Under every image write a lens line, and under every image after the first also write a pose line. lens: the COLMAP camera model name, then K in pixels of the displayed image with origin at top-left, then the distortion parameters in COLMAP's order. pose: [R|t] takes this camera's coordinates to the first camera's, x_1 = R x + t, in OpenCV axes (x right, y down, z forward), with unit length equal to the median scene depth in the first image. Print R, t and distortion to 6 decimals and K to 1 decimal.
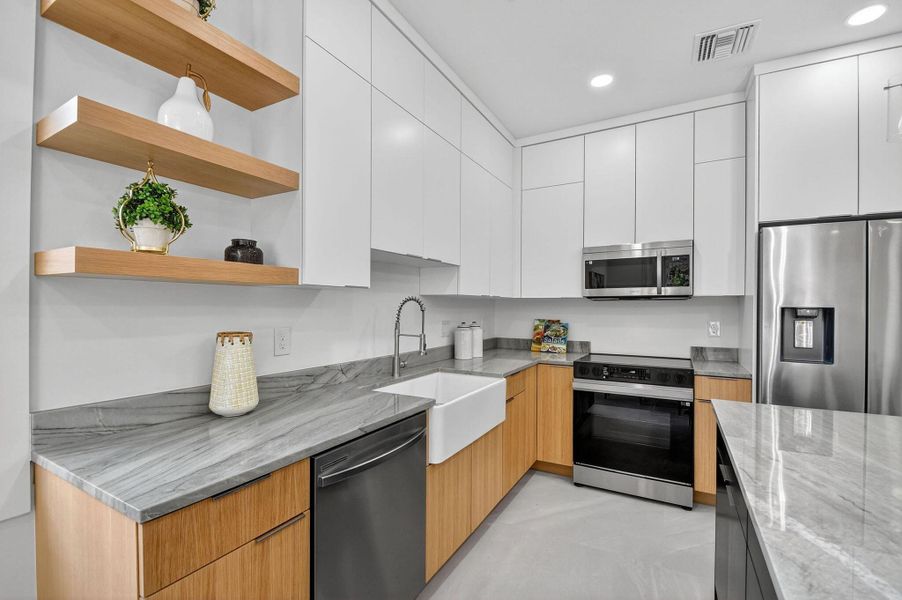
lens RADIAL K [[395.3, 0, 452.1], [0, 395.3, 308.2], [0, 0, 1]] dist [0.022911, -0.022681]
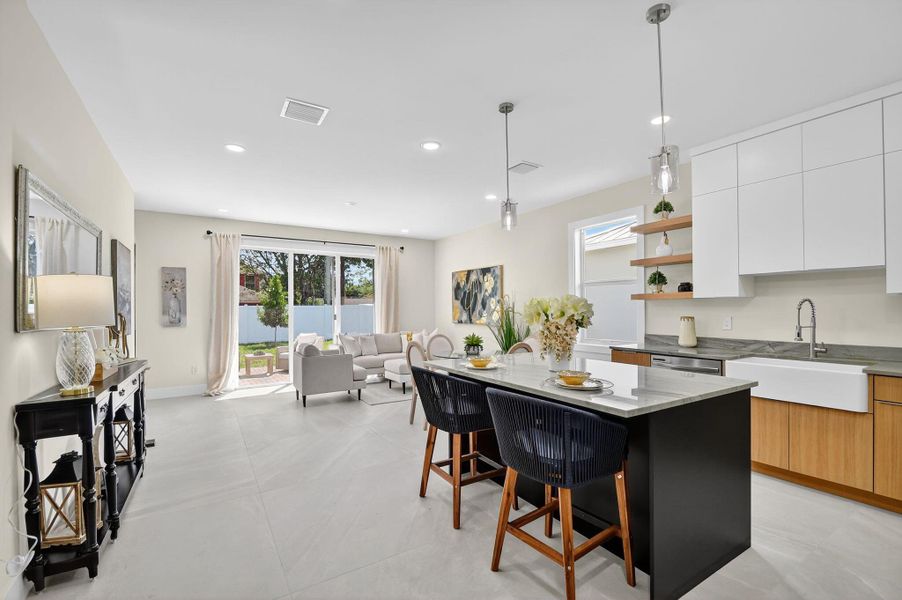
lens RADIAL K [[395.3, 0, 452.1], [0, 395.3, 308.2], [0, 0, 1]] dist [0.022911, -0.022681]
pose [[-0.481998, -0.000706, -0.876172, 1.455845], [0.004731, 0.999983, -0.003409, 0.002268], [0.876160, -0.005788, -0.481986, 0.511687]]
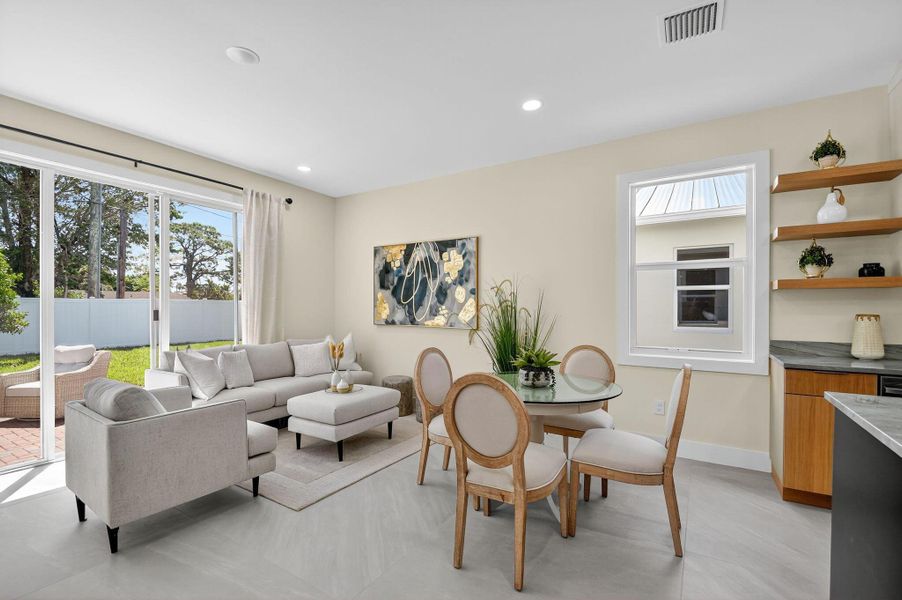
lens RADIAL K [[395.3, 0, 452.1], [0, 395.3, 308.2], [0, 0, 1]] dist [0.022911, -0.022681]
pose [[-0.051079, 0.000496, -0.998694, 0.759883], [-0.003441, 0.999994, 0.000673, 0.020875], [0.998689, 0.003471, -0.051077, -0.450505]]
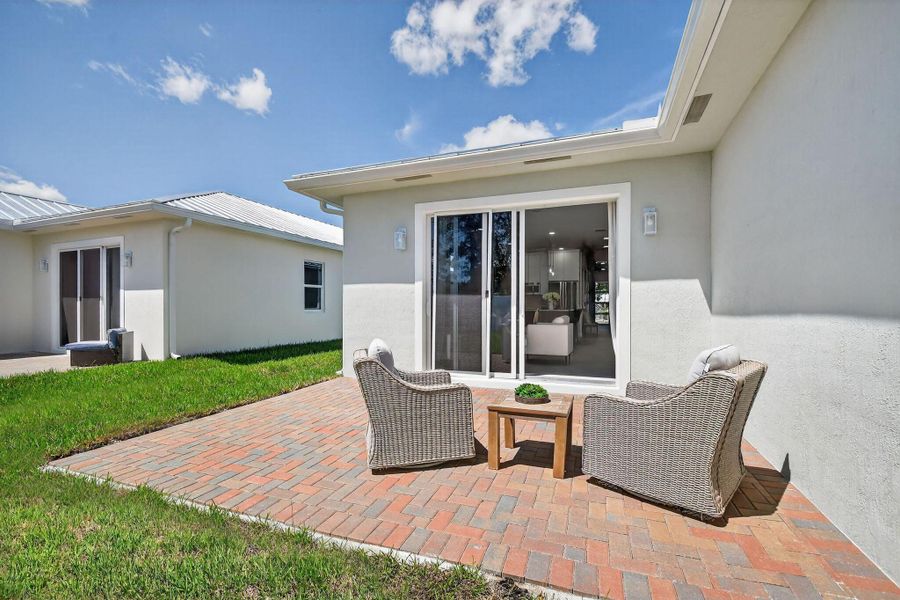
lens RADIAL K [[394.4, 0, 451.1], [0, 394.4, 308.2], [0, 0, 1]] dist [0.022911, -0.022681]
pose [[0.989261, -0.007756, 0.145952, -1.206705], [0.006762, 0.999950, 0.007303, 0.109338], [-0.146001, -0.006238, 0.989265, -3.708842]]
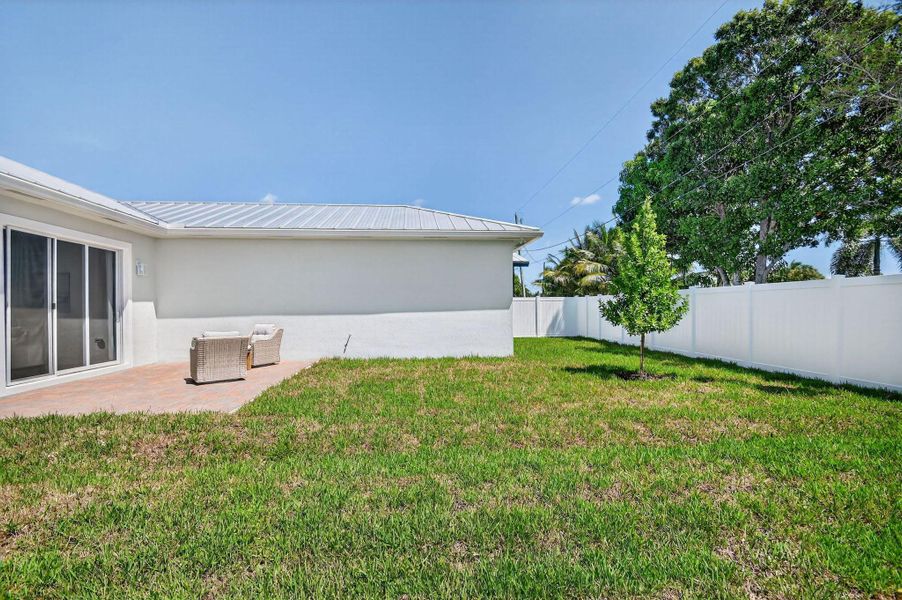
lens RADIAL K [[395.3, 0, 452.1], [0, 395.3, 308.2], [0, 0, 1]] dist [0.022911, -0.022681]
pose [[-0.563152, 0.006167, 0.826331, -4.272409], [0.010006, 0.999950, -0.000644, 0.088295], [-0.826293, 0.007905, -0.563185, -2.306649]]
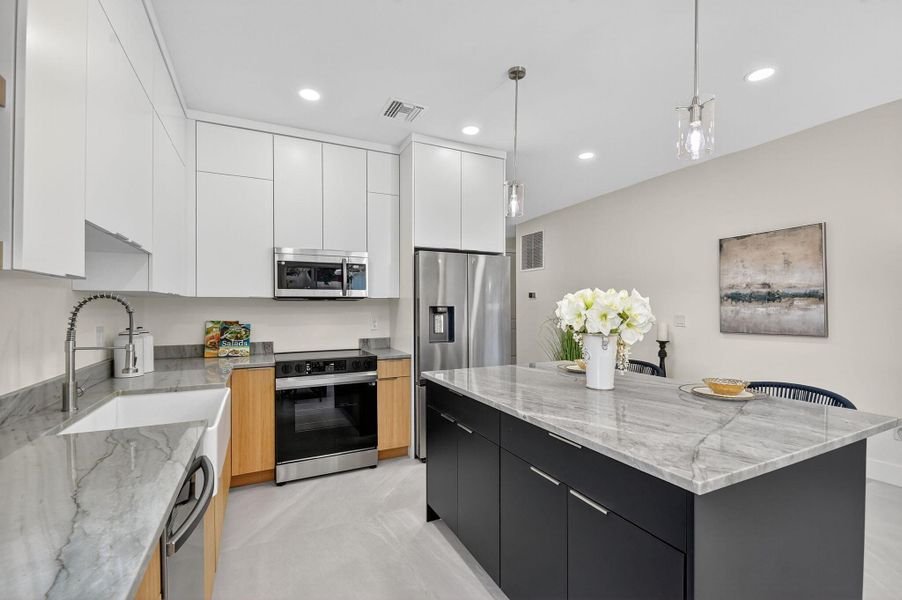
lens RADIAL K [[395.3, 0, 452.1], [0, 395.3, 308.2], [0, 0, 1]] dist [0.022911, -0.022681]
pose [[0.572598, -0.006467, 0.819811, -0.282247], [0.007125, 0.999970, 0.002912, 0.000673], [-0.819805, 0.004174, 0.572627, 0.076748]]
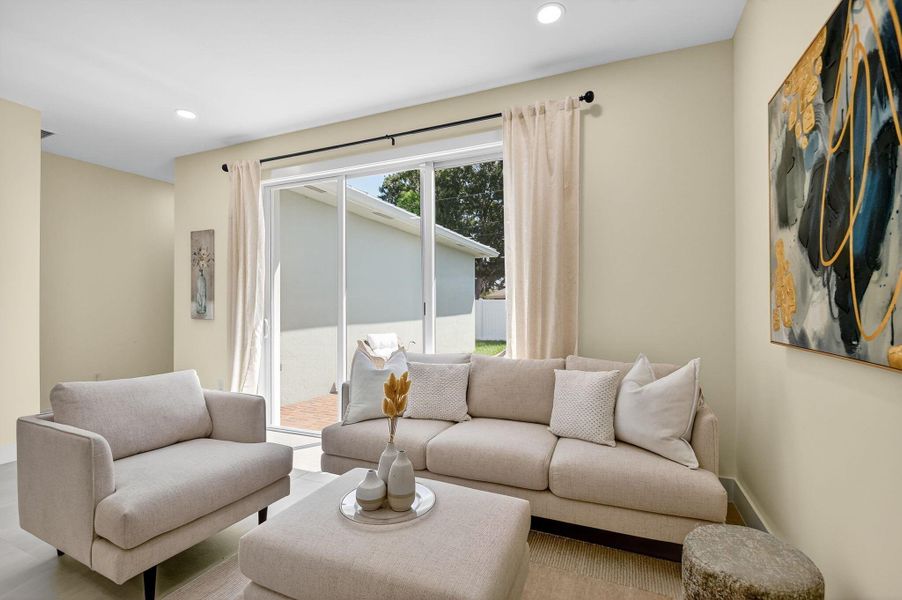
lens RADIAL K [[395.3, 0, 452.1], [0, 395.3, 308.2], [0, 0, 1]] dist [0.022911, -0.022681]
pose [[-0.994017, -0.001189, -0.109223, -0.607561], [-0.001305, 0.999999, 0.000996, 0.049265], [0.109222, 0.001133, -0.994017, -0.360244]]
